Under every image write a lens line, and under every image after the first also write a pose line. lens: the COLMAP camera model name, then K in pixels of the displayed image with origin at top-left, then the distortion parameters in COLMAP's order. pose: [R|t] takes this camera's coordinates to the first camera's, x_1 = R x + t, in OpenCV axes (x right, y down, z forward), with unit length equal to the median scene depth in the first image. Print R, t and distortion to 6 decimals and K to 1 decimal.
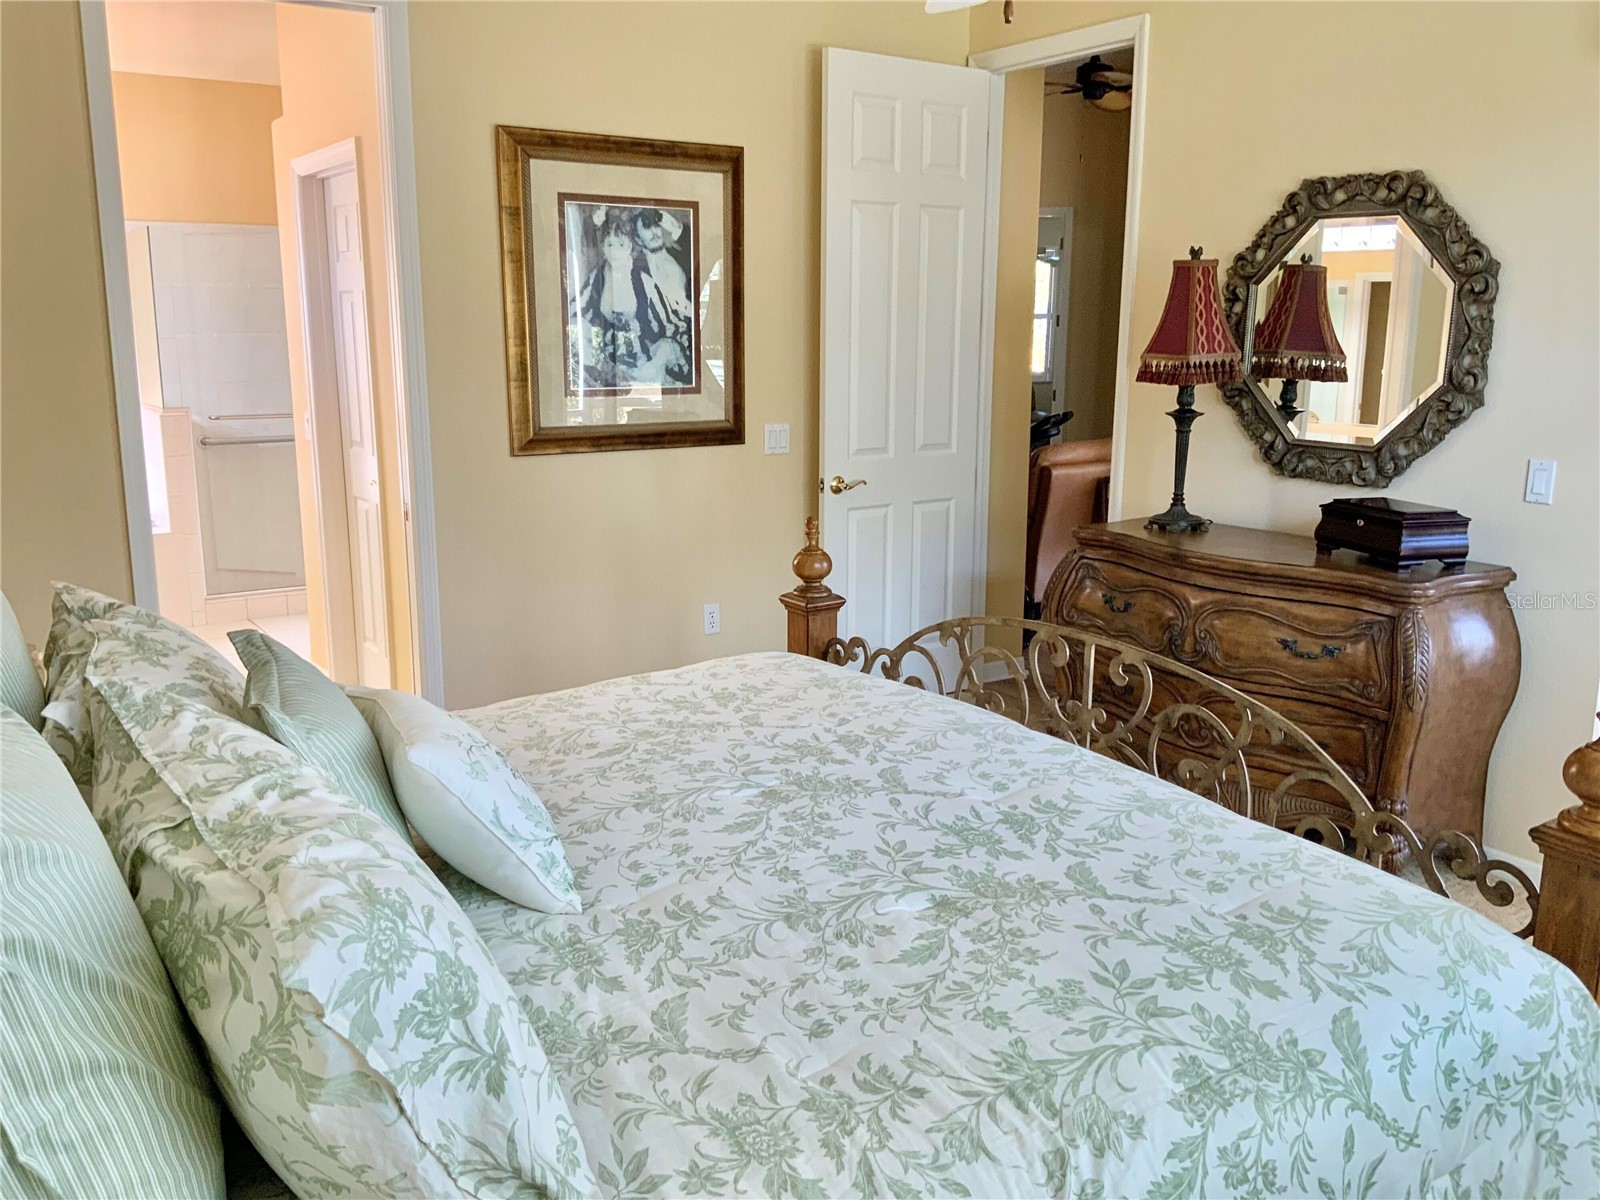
lens RADIAL K [[1323.0, 0, 762.7], [0, 1323.0, 595.1], [0, 0, 1]] dist [-0.007171, -0.006906]
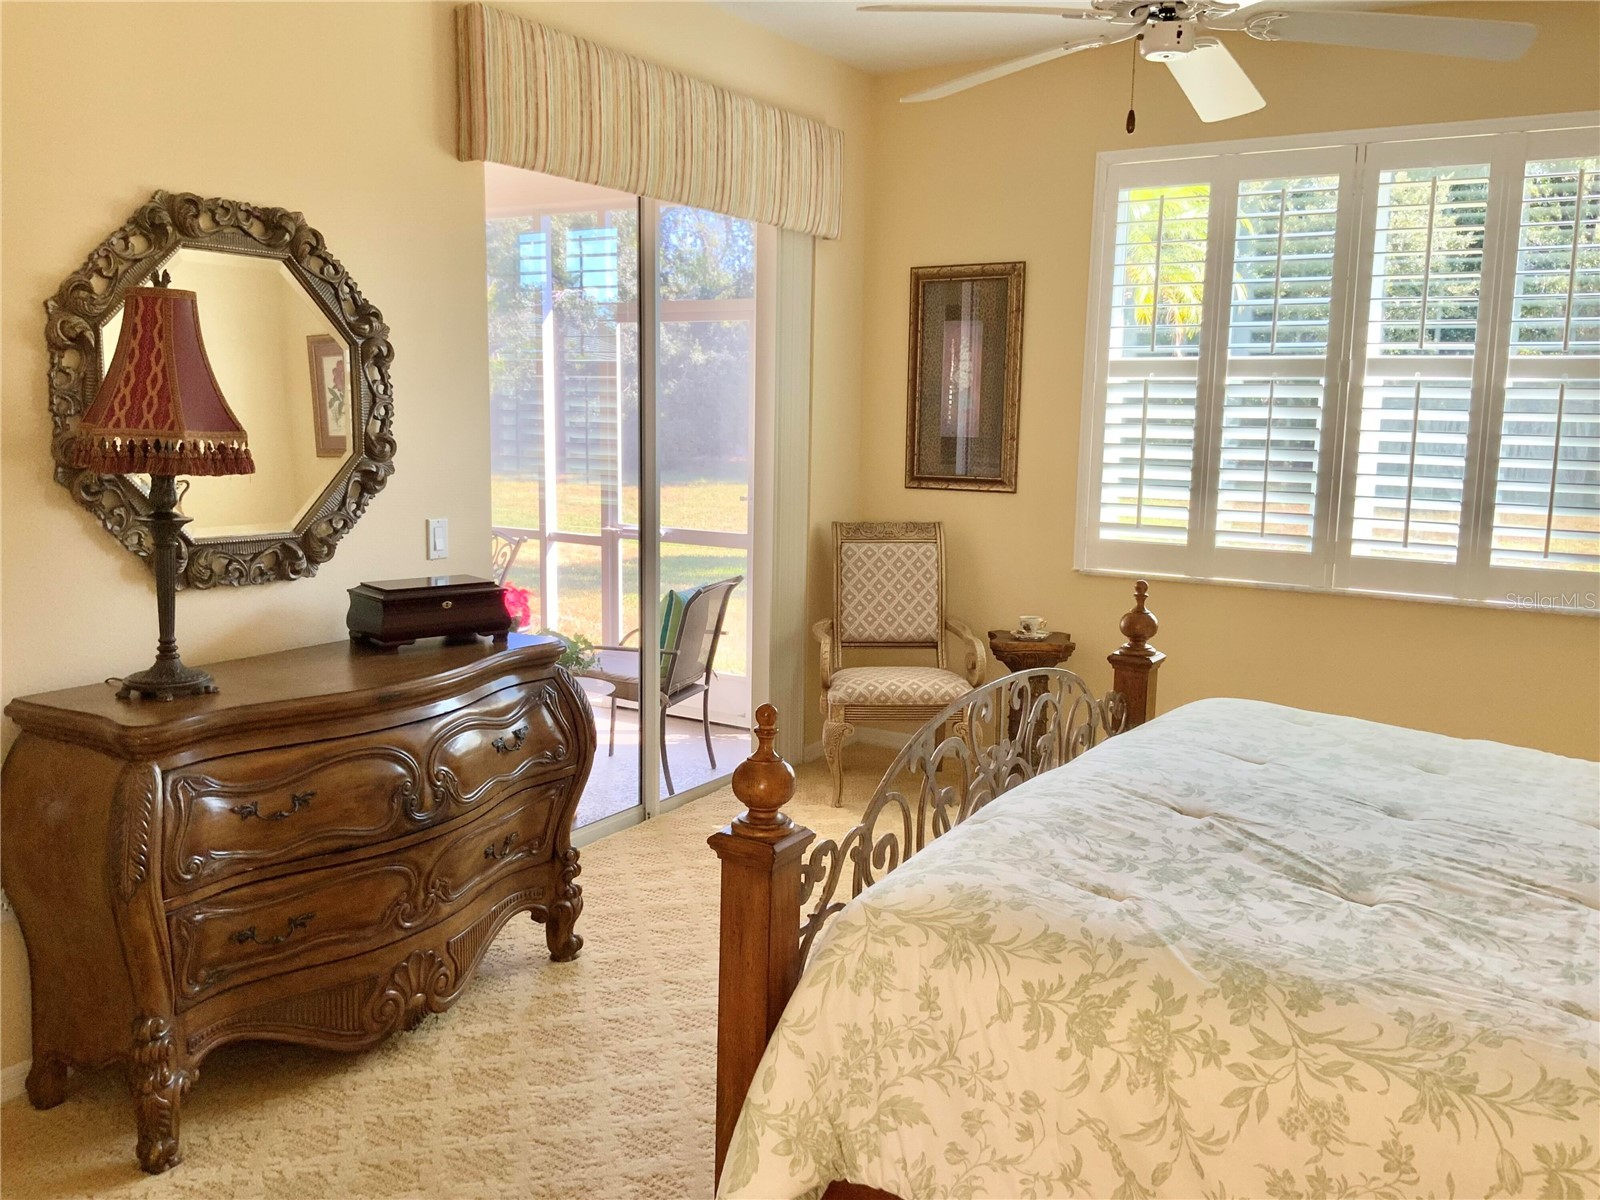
lens RADIAL K [[1323.0, 0, 762.7], [0, 1323.0, 595.1], [0, 0, 1]] dist [-0.007171, -0.006906]
pose [[-0.334800, -0.137922, 0.932141, -0.433335], [0.174932, 0.962937, 0.205309, -0.200610], [-0.925909, 0.231799, -0.298264, 1.010159]]
